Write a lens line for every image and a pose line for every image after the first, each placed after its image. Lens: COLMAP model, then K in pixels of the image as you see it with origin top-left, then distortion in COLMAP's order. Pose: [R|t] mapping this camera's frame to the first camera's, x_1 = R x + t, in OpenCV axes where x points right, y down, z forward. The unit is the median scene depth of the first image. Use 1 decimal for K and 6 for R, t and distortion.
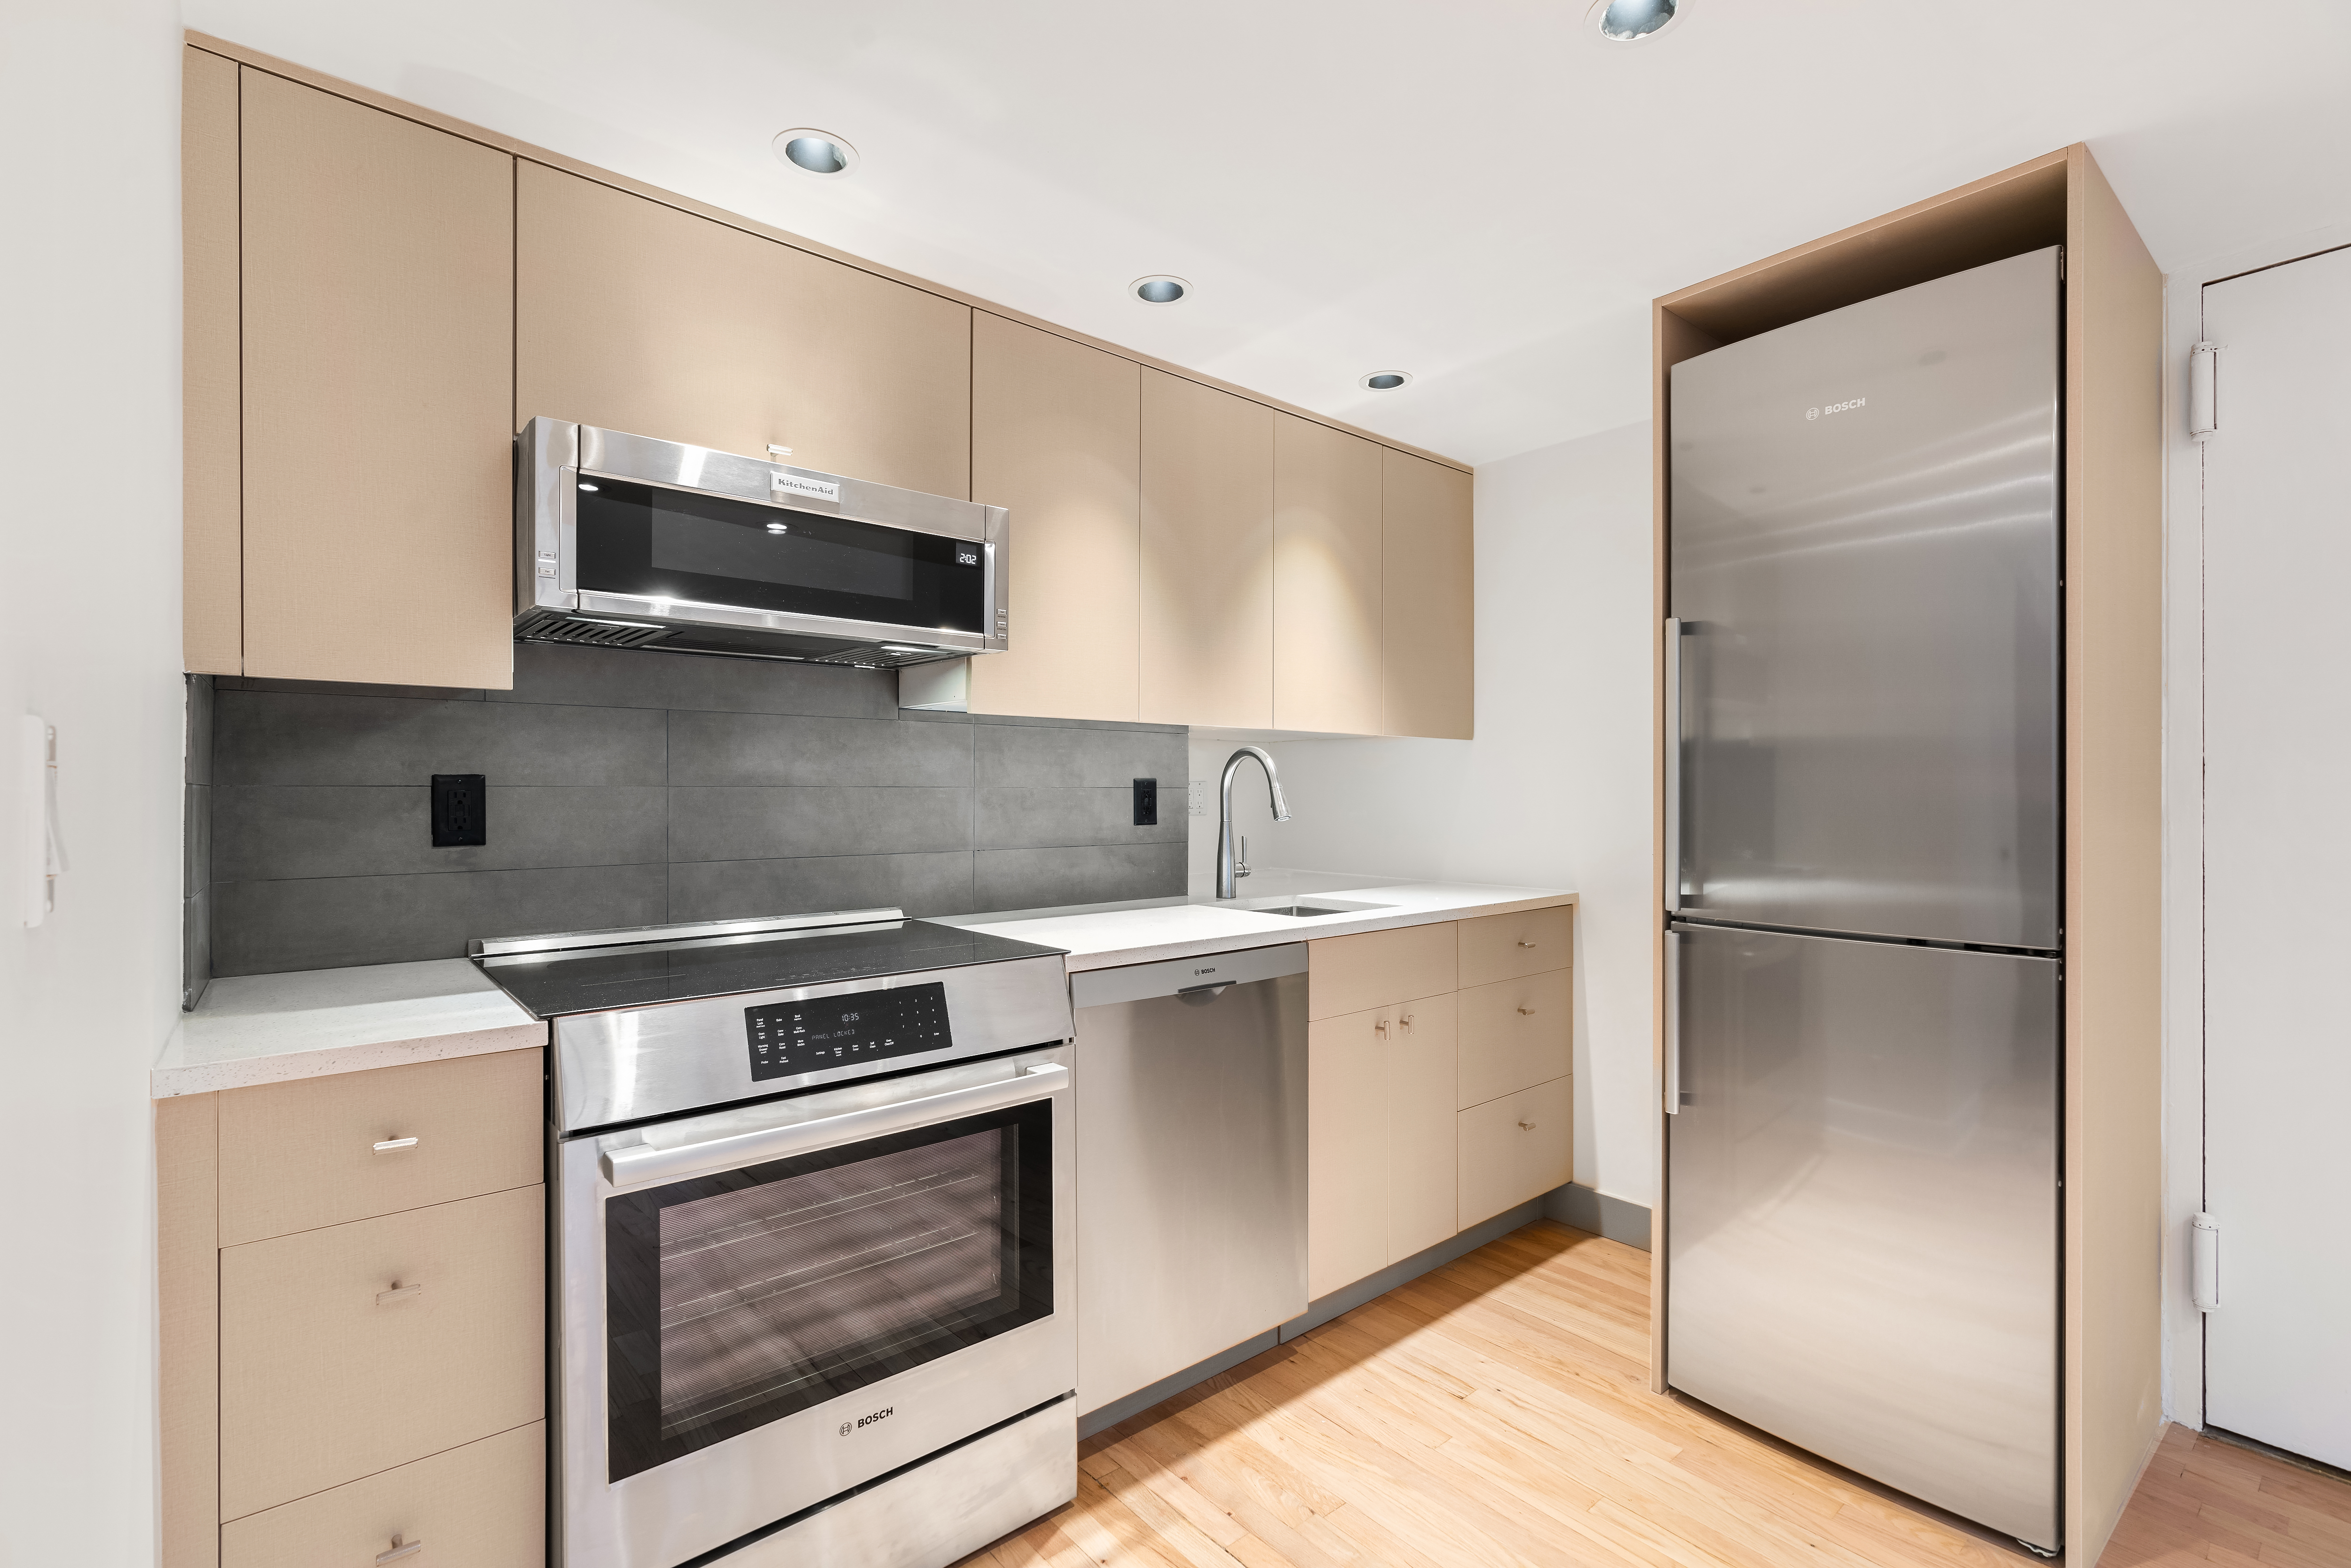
lens RADIAL K [[1059.2, 0, 1171.6], [0, 1059.2, 794.3], [0, 0, 1]] dist [-0.001635, 0.000067]
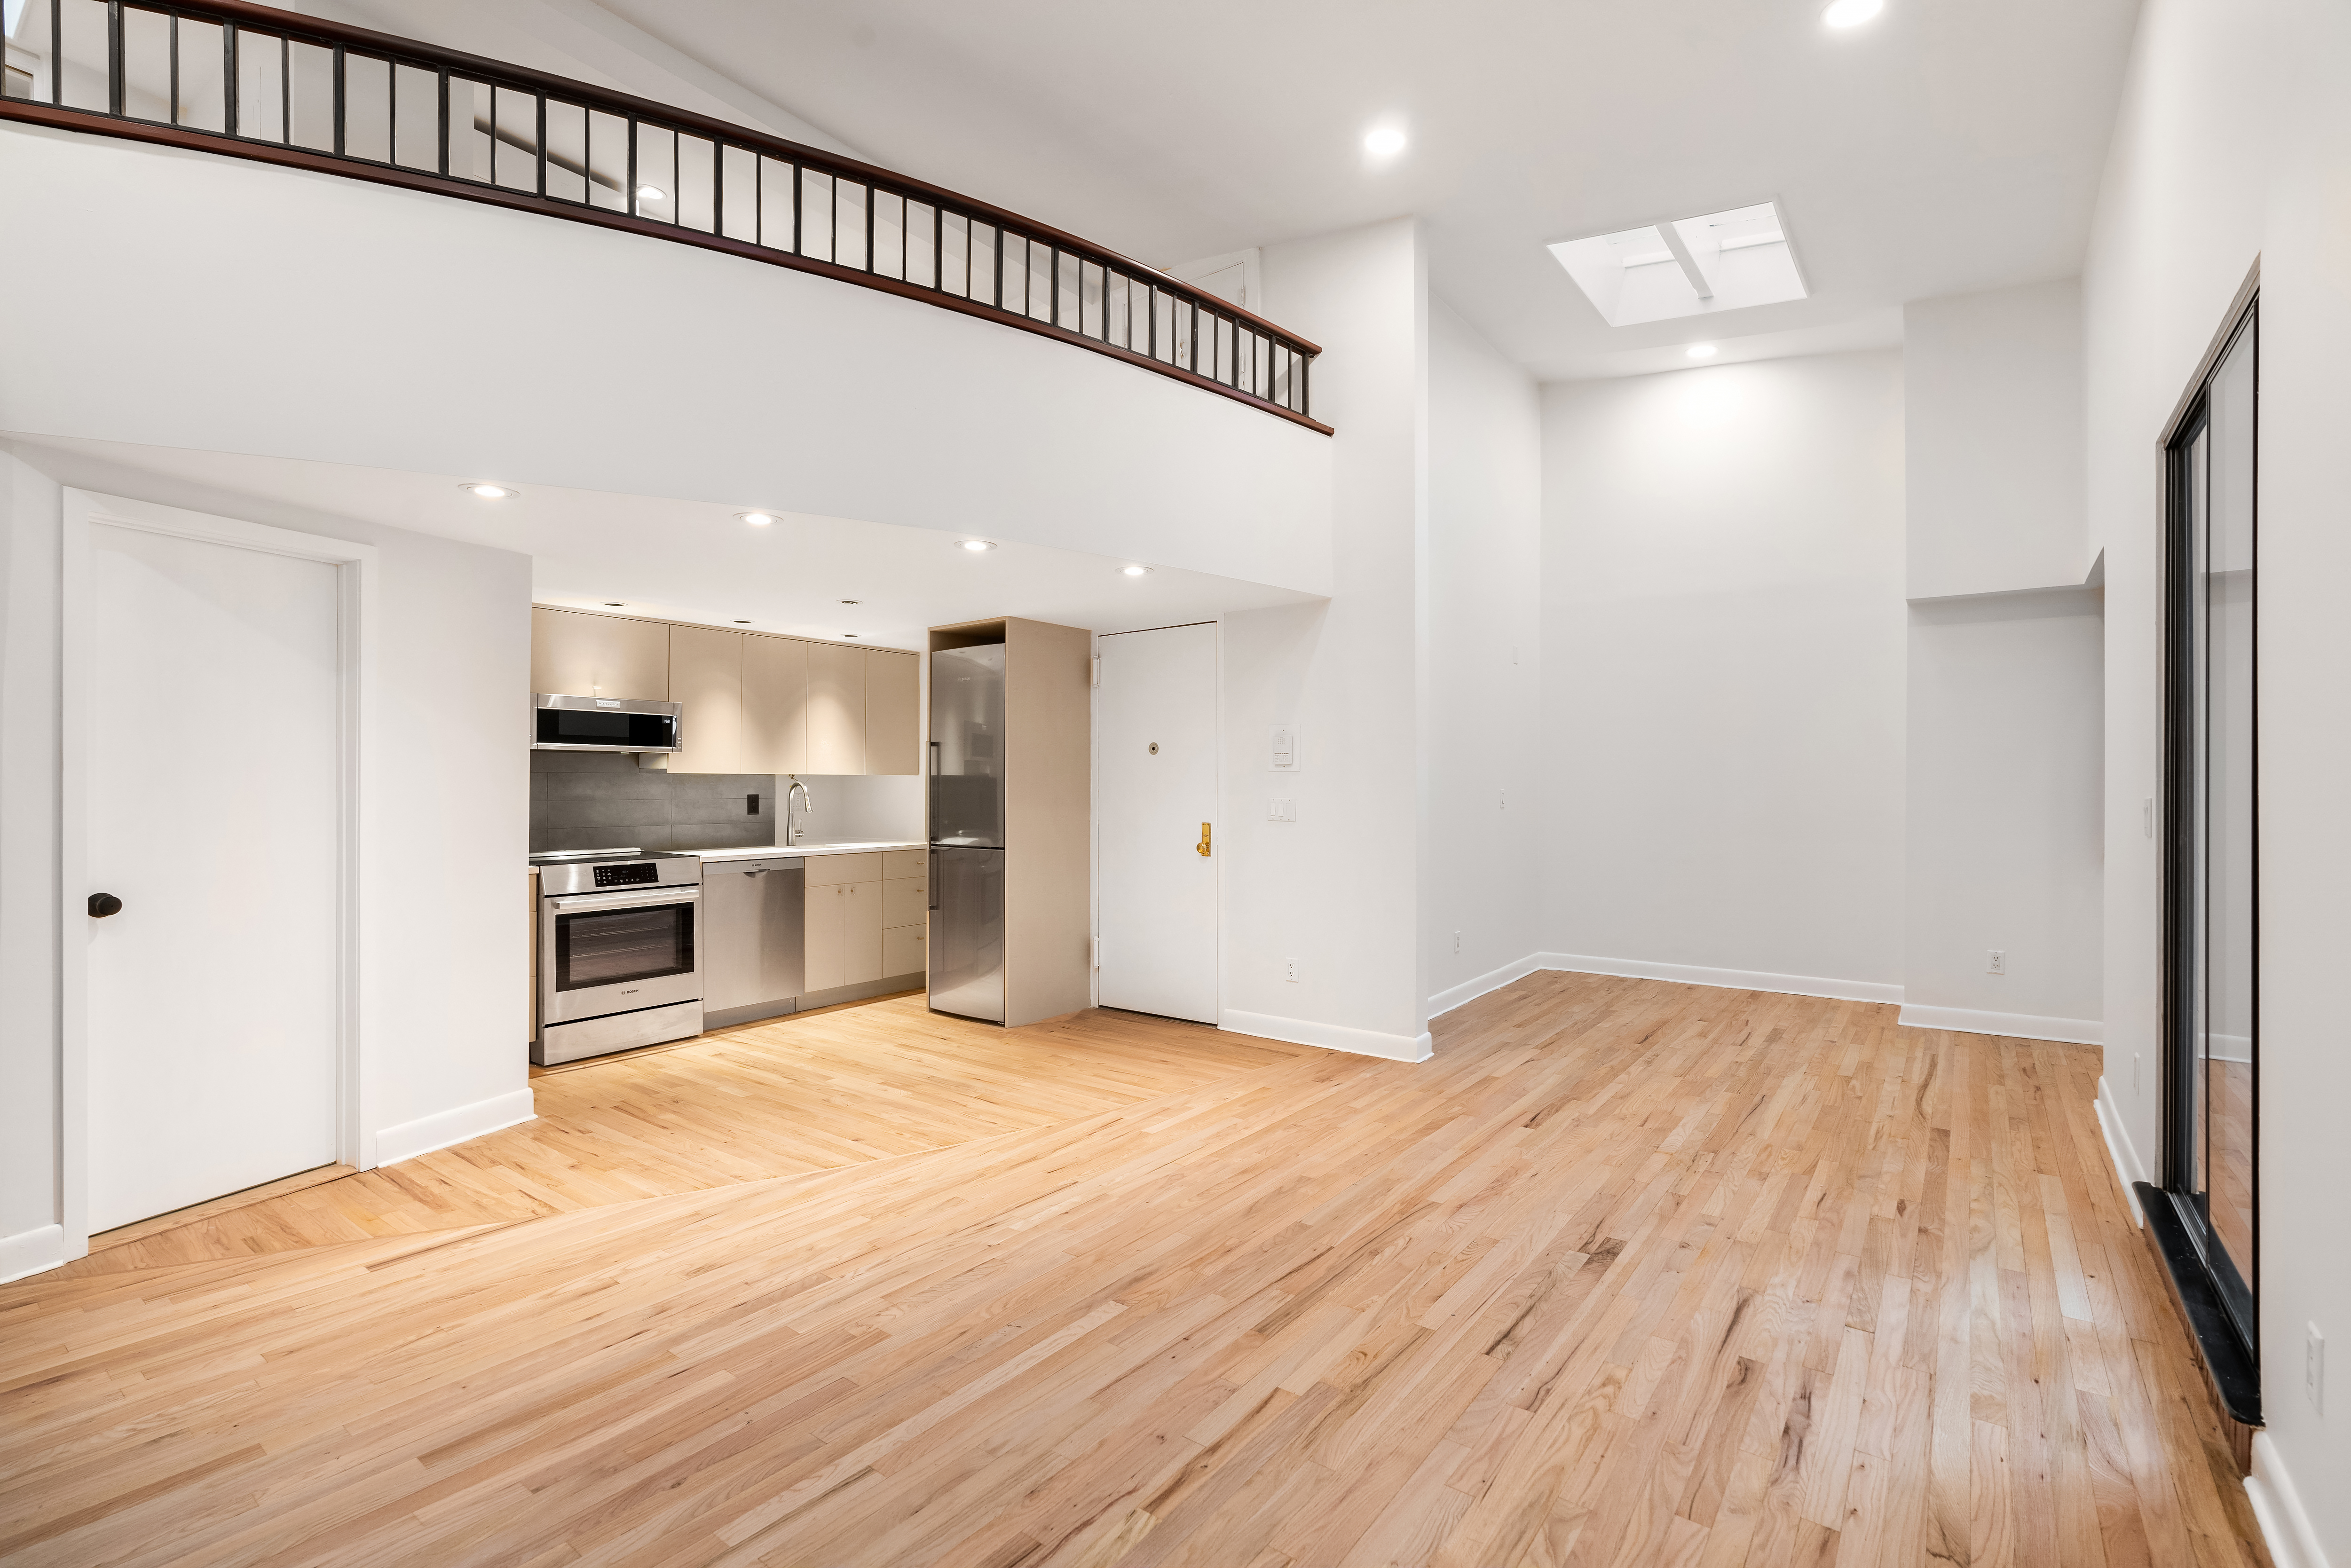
lens RADIAL K [[1059.2, 0, 1181.4], [0, 1059.2, 779.2], [0, 0, 1]] dist [-0.001635, 0.000067]
pose [[0.973358, 0.002801, 0.229272, 0.484317], [-0.001308, 0.999977, -0.006662, -0.045867], [-0.229285, 0.006184, 0.973340, -2.012625]]
